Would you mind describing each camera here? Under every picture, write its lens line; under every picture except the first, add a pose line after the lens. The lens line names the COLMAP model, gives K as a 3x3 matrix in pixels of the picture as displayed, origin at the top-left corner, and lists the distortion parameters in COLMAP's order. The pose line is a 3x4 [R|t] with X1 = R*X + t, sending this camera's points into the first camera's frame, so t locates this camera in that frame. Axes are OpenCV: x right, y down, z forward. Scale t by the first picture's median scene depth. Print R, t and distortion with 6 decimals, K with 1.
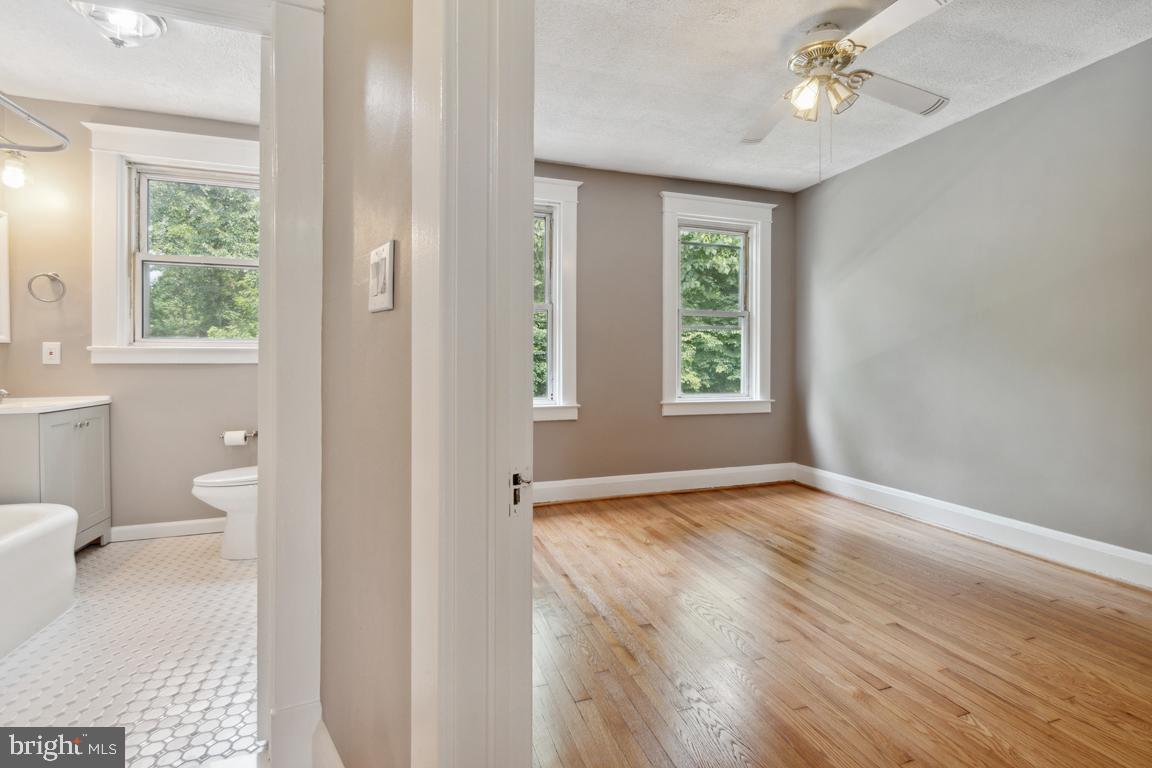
lens RADIAL K [[536.8, 0, 583.8], [0, 536.8, 365.0], [0, 0, 1]] dist [0.000481, -0.000071]
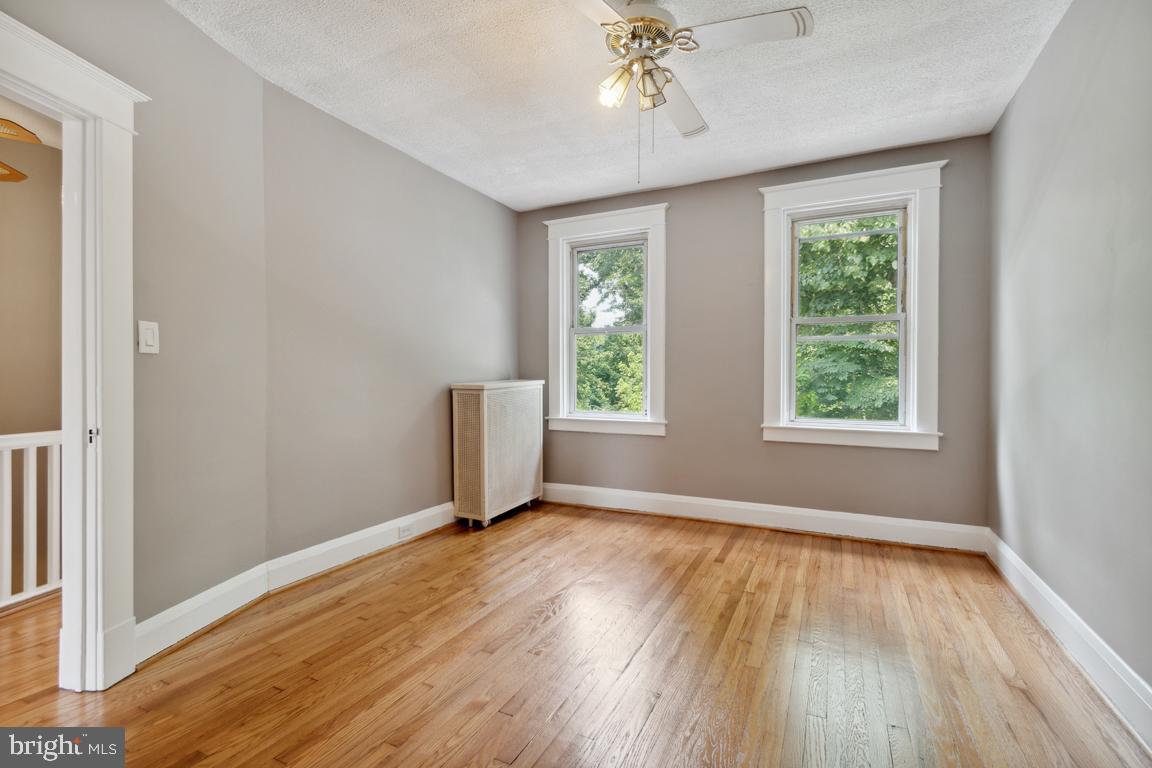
lens RADIAL K [[518.1, 0, 576.0], [0, 518.1, 384.0], [0, 0, 1]] dist [0.000955, -0.000002]
pose [[0.699958, 0.008819, -0.714130, 0.719019], [-0.006049, 0.999961, 0.006419, -0.003587], [0.714158, -0.000173, 0.699984, 0.234525]]
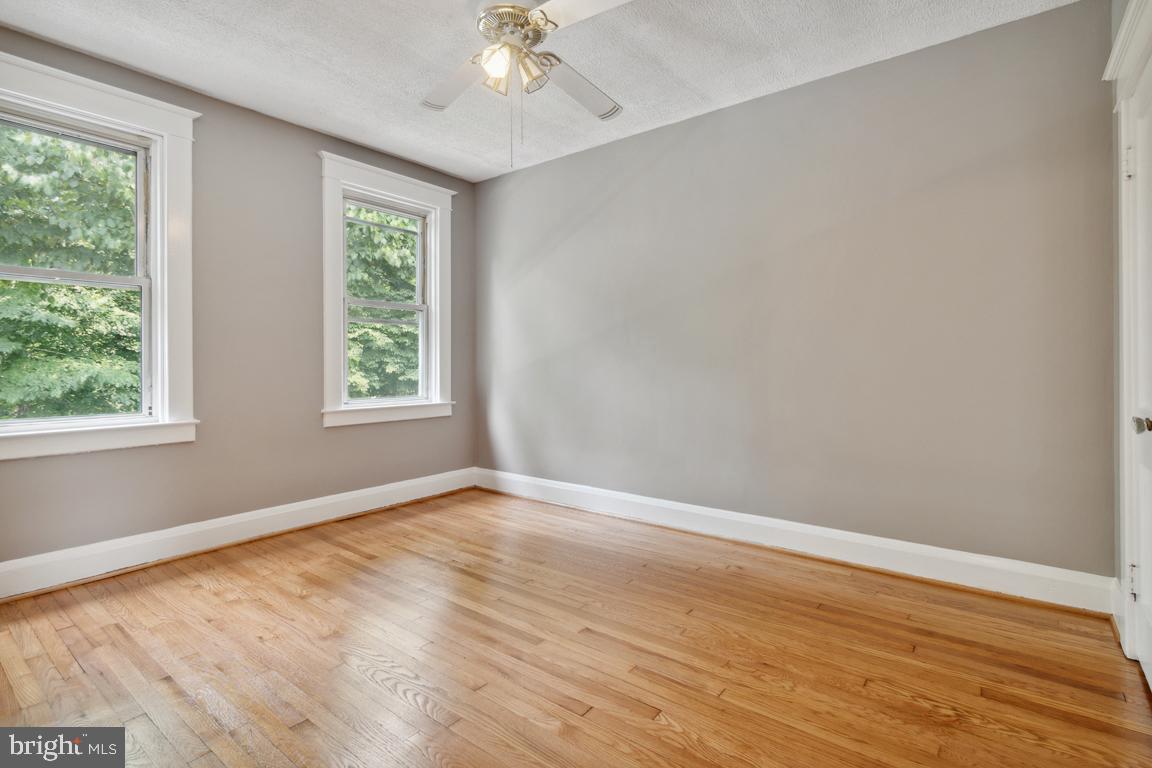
lens RADIAL K [[553.8, 0, 582.2], [0, 553.8, 365.4], [0, 0, 1]] dist [0.004590, 0.000604]
pose [[0.834823, -0.005683, 0.550490, 0.015681], [0.004912, 0.999984, 0.002873, 0.000220], [-0.550497, 0.000306, 0.834837, 0.110711]]
